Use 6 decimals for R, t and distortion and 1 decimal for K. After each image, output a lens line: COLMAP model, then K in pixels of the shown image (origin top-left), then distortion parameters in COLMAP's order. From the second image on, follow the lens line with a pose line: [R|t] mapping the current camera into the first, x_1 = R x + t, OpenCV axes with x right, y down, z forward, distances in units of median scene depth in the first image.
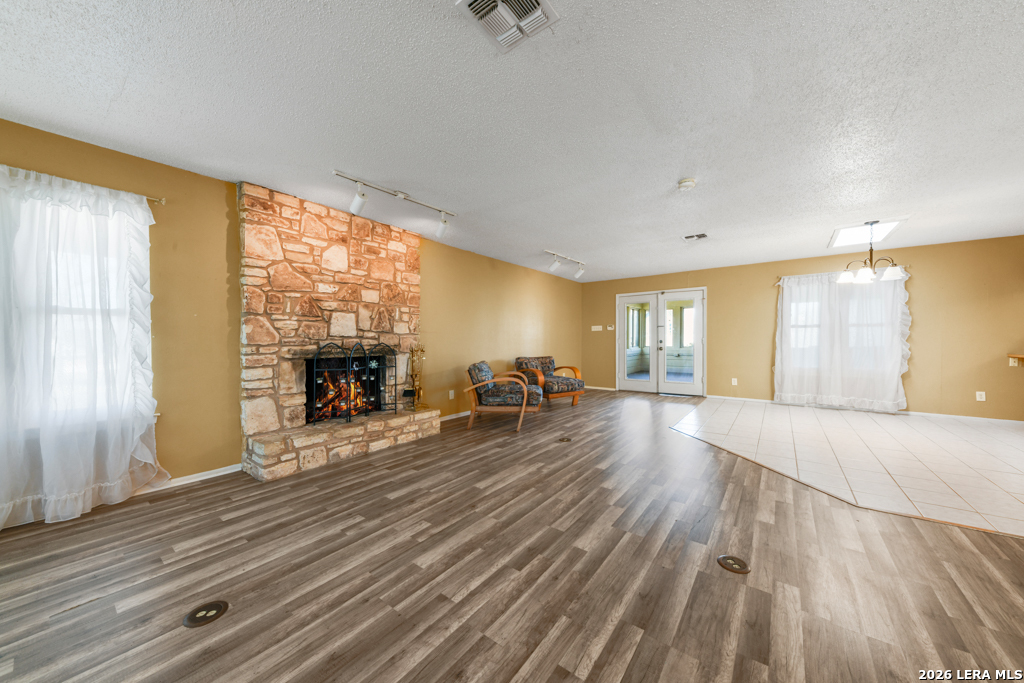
lens RADIAL K [[355.9, 0, 514.3], [0, 355.9, 343.1], [0, 0, 1]] dist [0.021669, -0.011179]
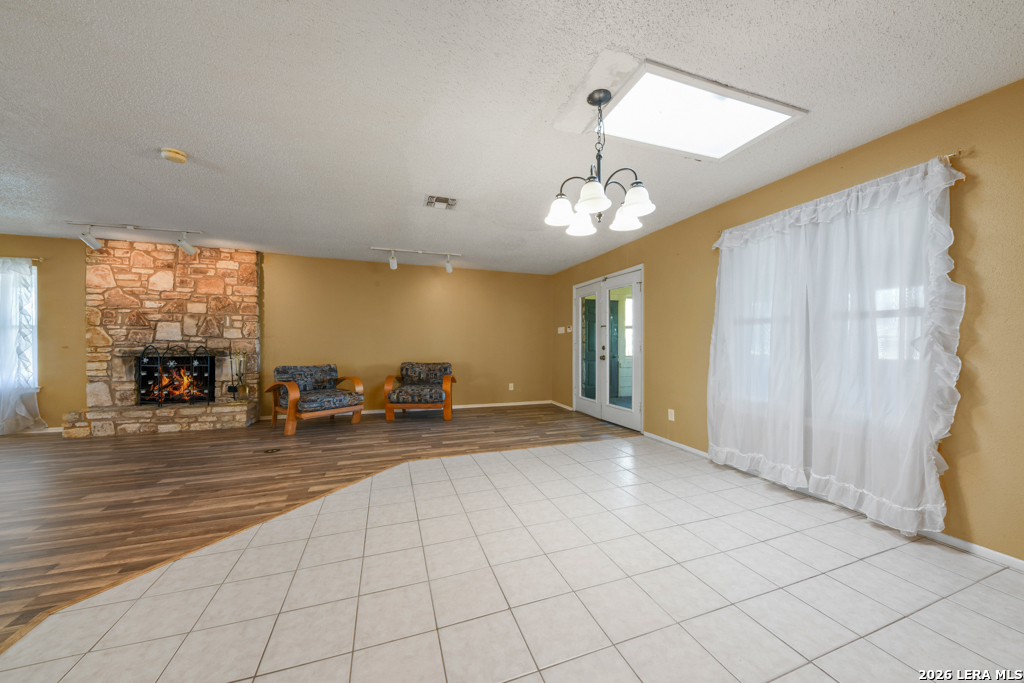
lens RADIAL K [[355.9, 0, 514.3], [0, 355.9, 343.1], [0, 0, 1]] dist [0.021669, -0.011179]
pose [[0.832658, 0.004347, -0.553770, 1.265358], [-0.010277, 0.999918, -0.007604, -0.011998], [0.553692, 0.012023, 0.832635, 0.598851]]
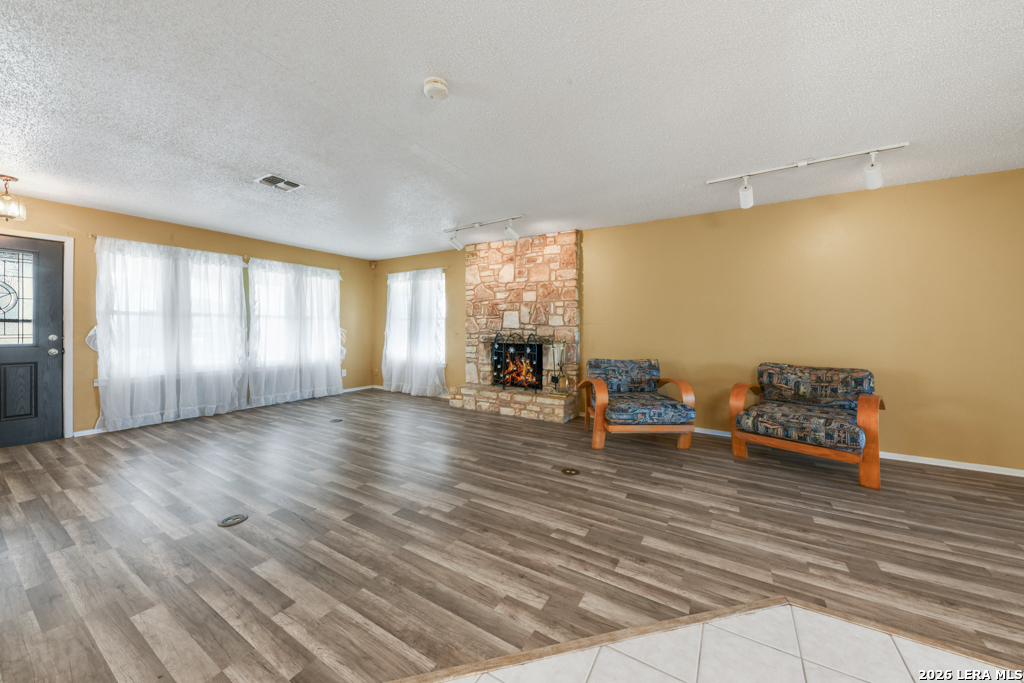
lens RADIAL K [[358.6, 0, 514.8], [0, 358.6, 330.5], [0, 0, 1]] dist [-0.000077, -0.000060]
pose [[0.099933, 0.004115, -0.994986, 0.900072], [-0.014469, 0.999892, 0.002682, -0.013639], [0.994889, 0.014129, 0.099982, 0.861652]]
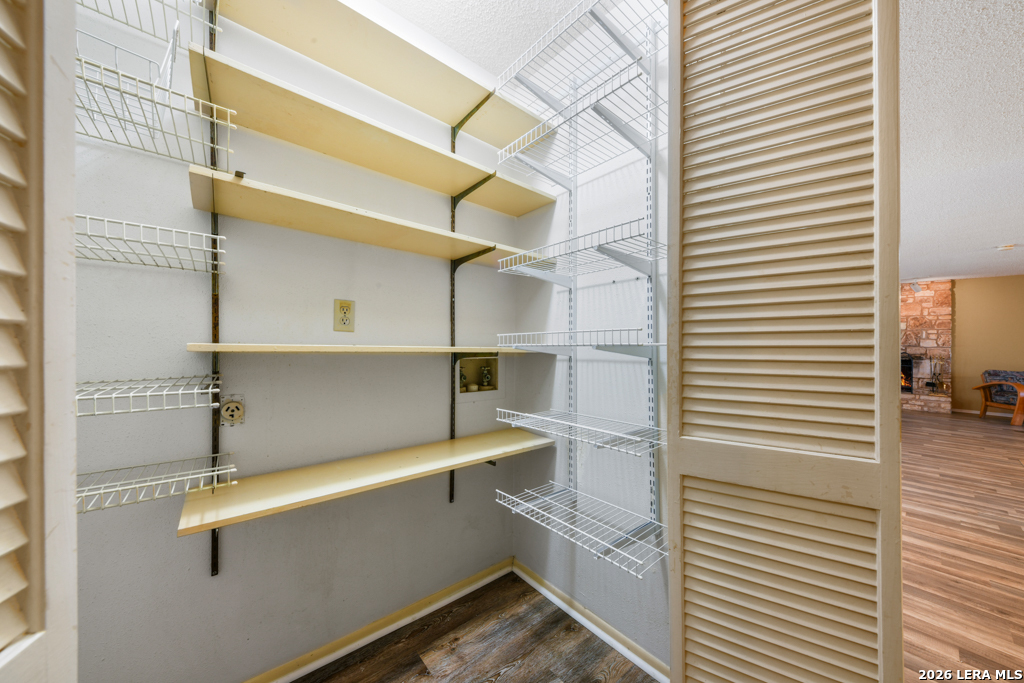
lens RADIAL K [[355.9, 0, 514.3], [0, 355.9, 343.1], [0, 0, 1]] dist [0.021669, -0.011179]
pose [[-0.220169, -0.006537, -0.975440, 1.886403], [-0.023850, 0.999715, -0.001317, 0.003516], [0.975170, 0.022974, -0.220262, -0.517125]]
